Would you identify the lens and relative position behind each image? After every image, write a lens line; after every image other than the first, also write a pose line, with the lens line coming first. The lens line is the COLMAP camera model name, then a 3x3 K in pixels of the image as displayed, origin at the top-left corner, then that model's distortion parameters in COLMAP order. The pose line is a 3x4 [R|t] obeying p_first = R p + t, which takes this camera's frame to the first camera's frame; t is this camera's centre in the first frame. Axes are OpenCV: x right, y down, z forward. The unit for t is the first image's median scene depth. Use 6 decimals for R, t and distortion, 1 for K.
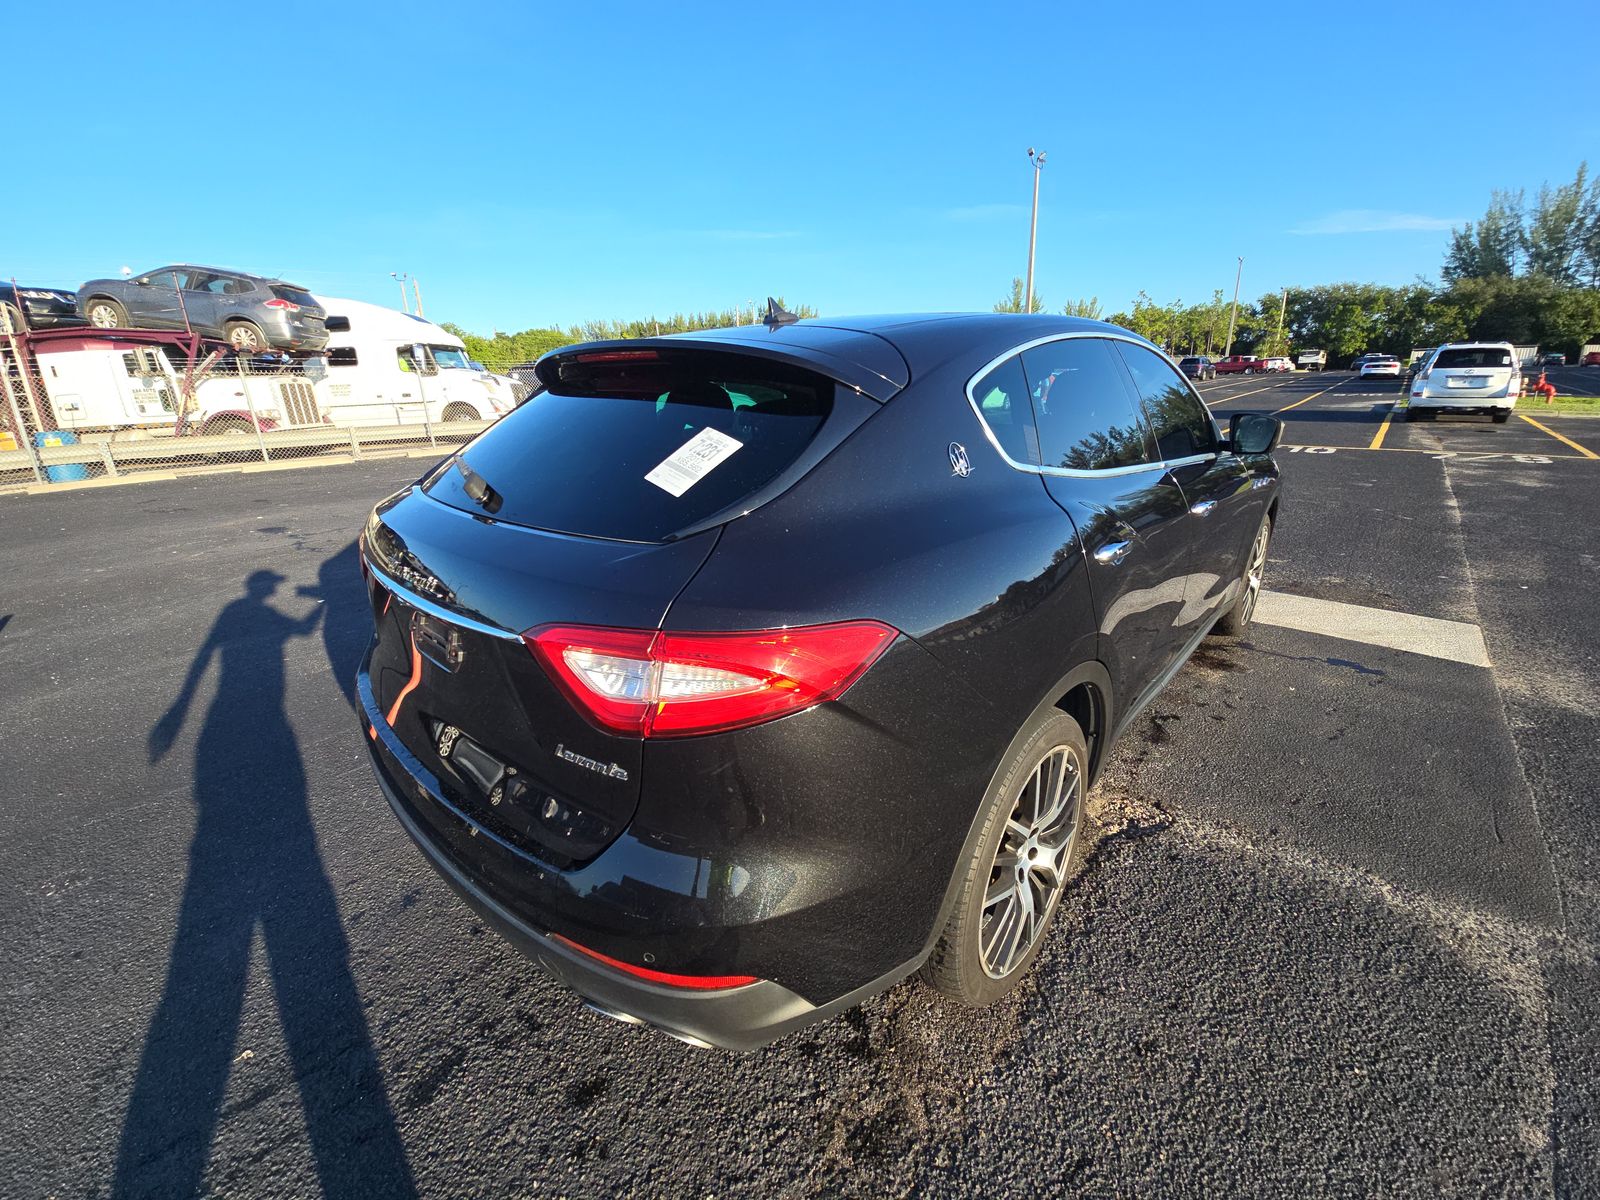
lens RADIAL K [[656.1, 0, 806.1], [0, 656.1, 604.9], [0, 0, 1]] dist [-0.001161, -0.006555]
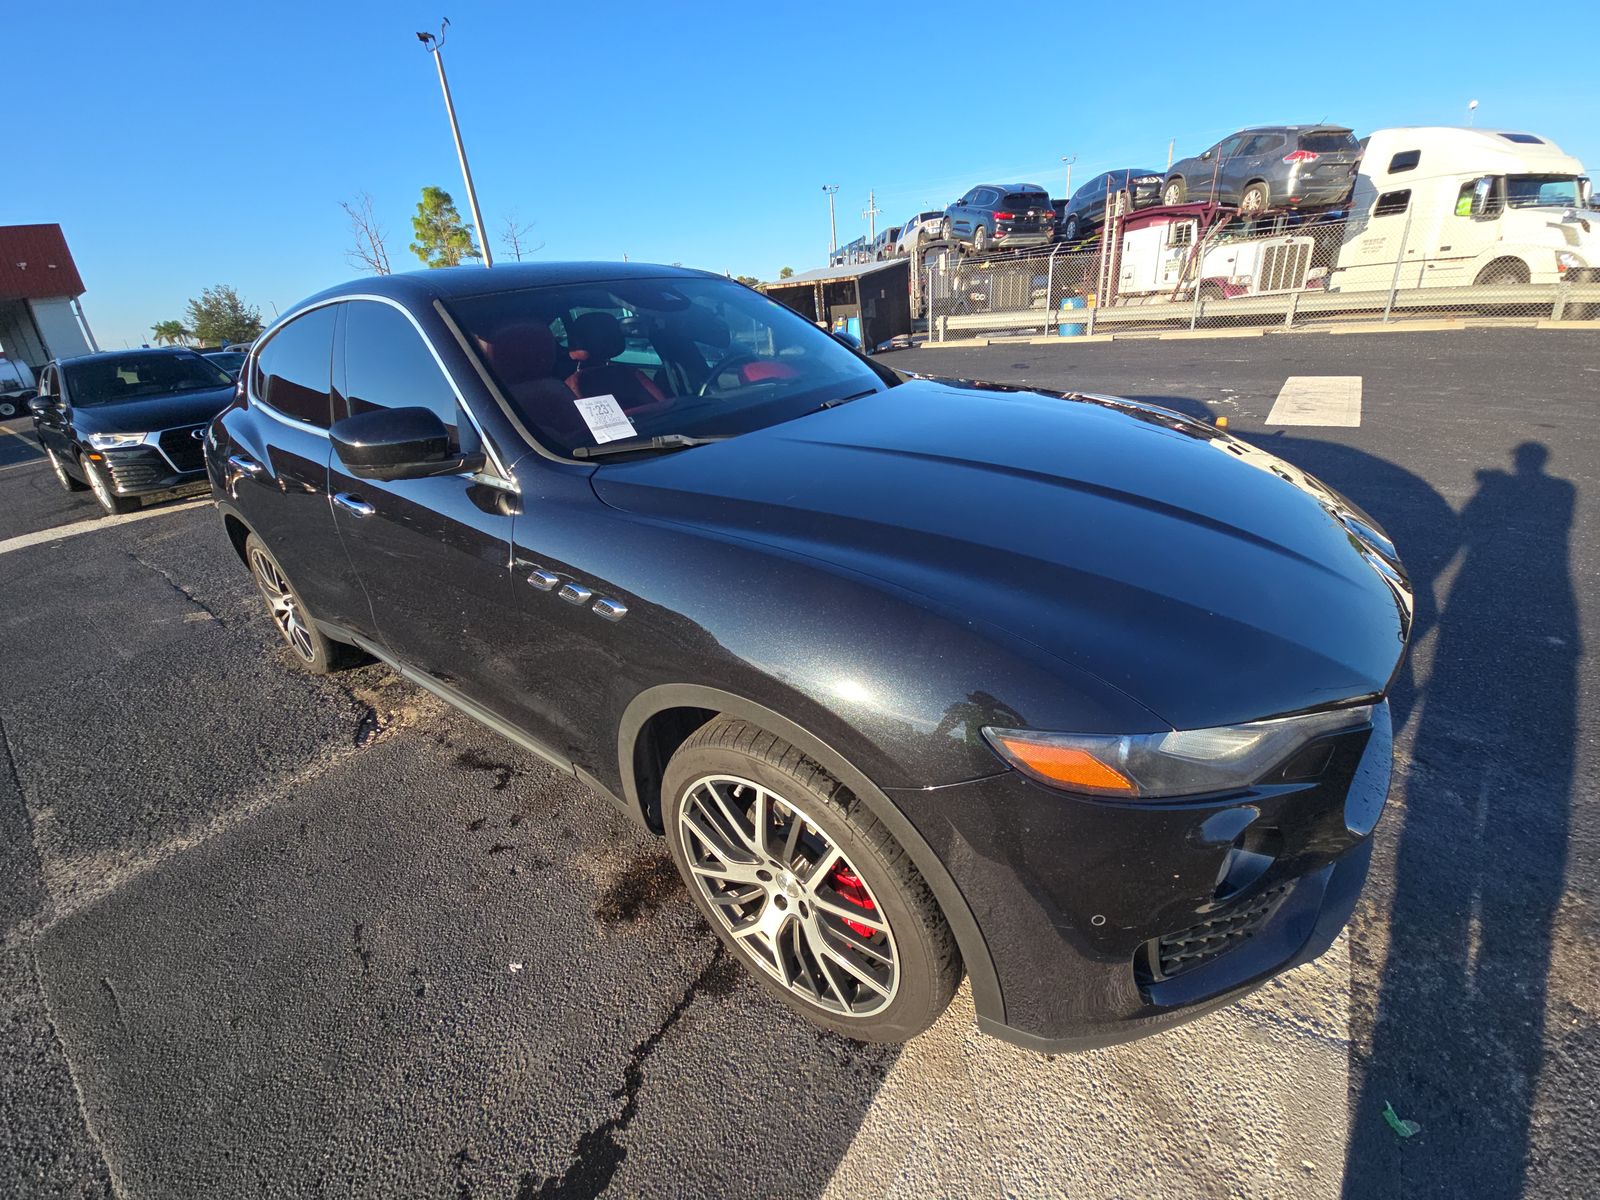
lens RADIAL K [[656.1, 0, 797.2], [0, 656.1, 599.7], [0, 0, 1]] dist [-0.001161, -0.006555]
pose [[0.068973, 0.425778, -0.902195, 0.277609], [-0.239799, 0.884910, 0.399288, -0.097615], [0.968369, 0.188806, 0.163136, 0.272210]]
